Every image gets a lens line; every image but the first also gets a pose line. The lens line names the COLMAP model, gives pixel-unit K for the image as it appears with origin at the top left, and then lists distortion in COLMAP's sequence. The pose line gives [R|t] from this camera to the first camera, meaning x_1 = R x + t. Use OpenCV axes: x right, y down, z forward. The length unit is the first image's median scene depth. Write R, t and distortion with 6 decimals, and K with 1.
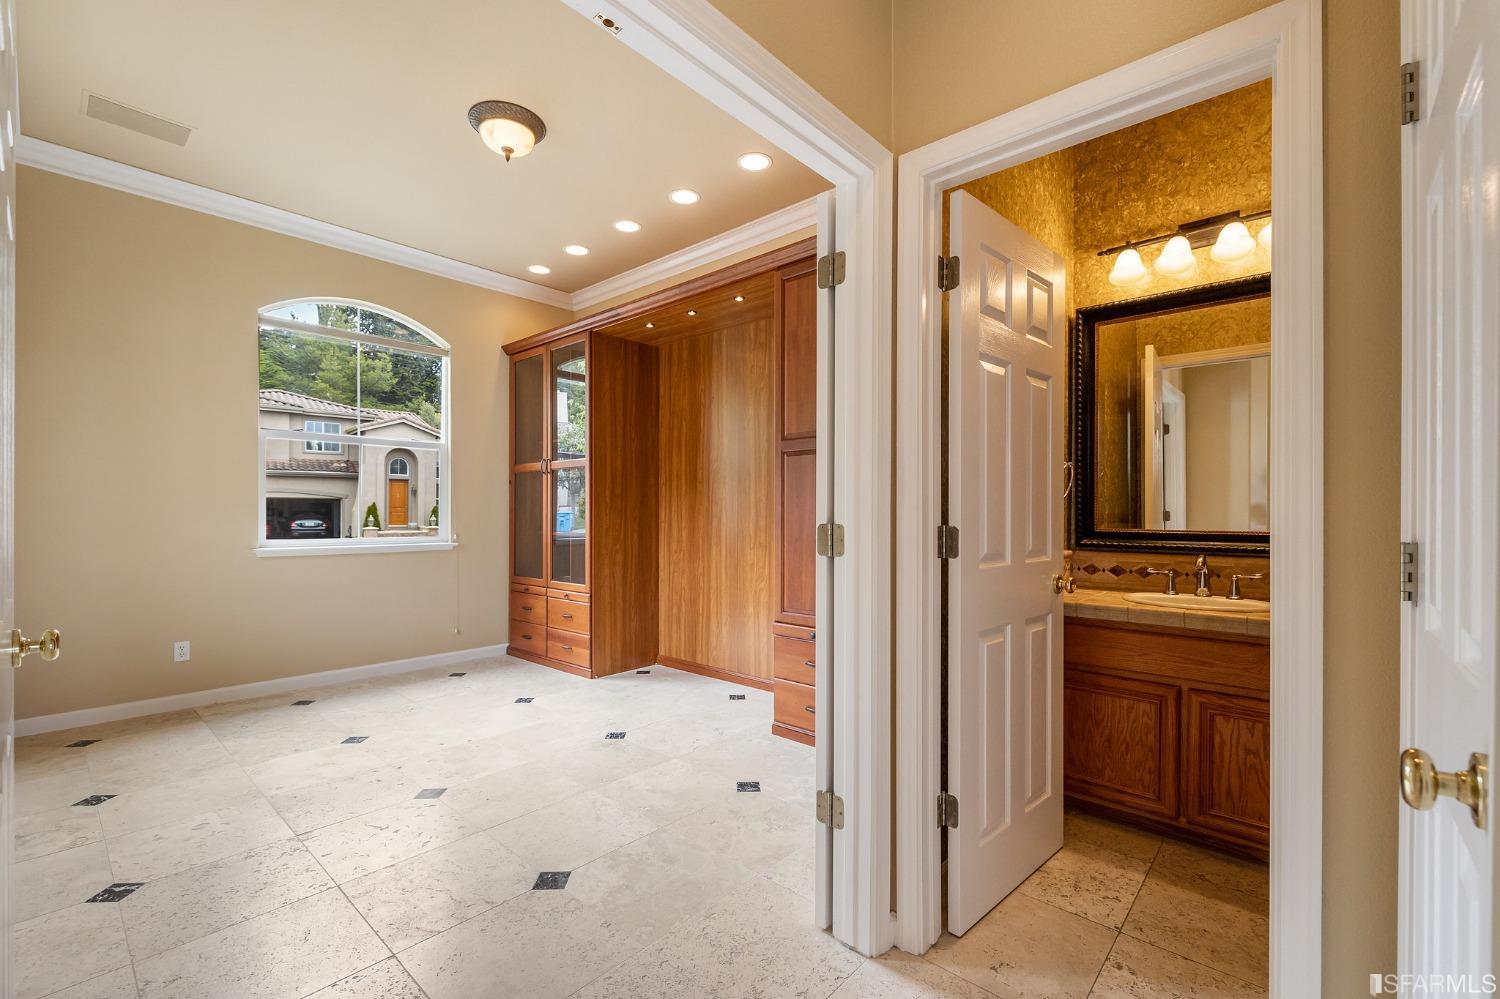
lens RADIAL K [[651.8, 0, 755.4], [0, 651.8, 500.6], [0, 0, 1]] dist [0.002905, -0.001310]
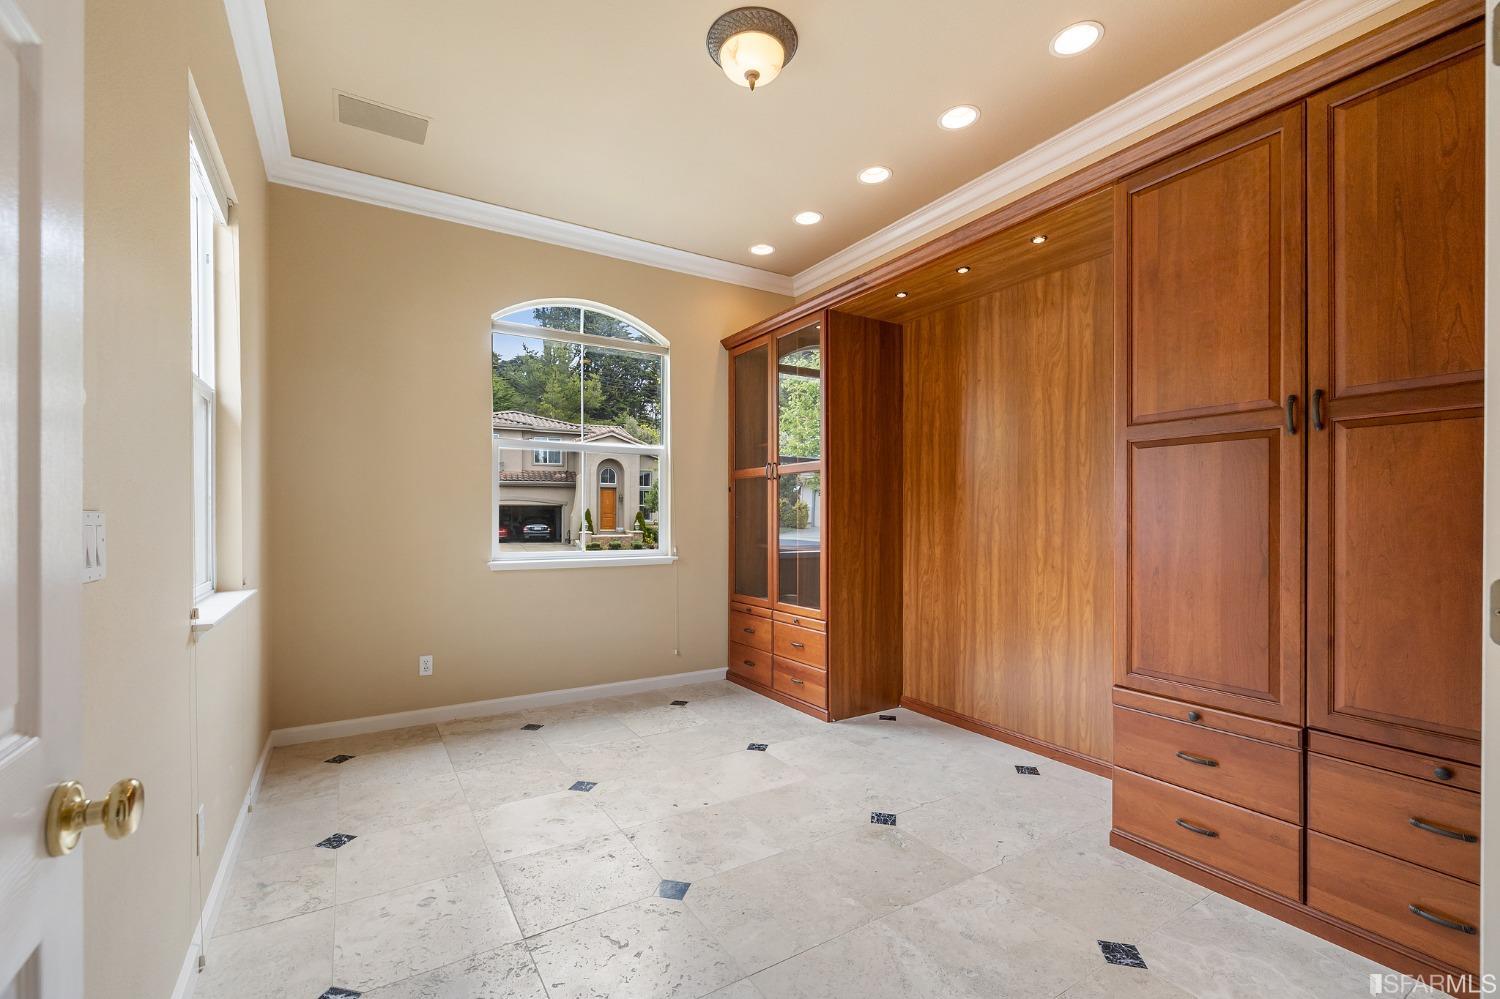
lens RADIAL K [[651.8, 0, 747.5], [0, 651.8, 497.9], [0, 0, 1]] dist [0.002905, -0.001310]
pose [[0.958920, -0.008113, -0.283559, -0.123185], [0.004986, 0.999919, -0.011750, -0.007878], [0.283632, 0.009854, 0.958883, 0.179408]]
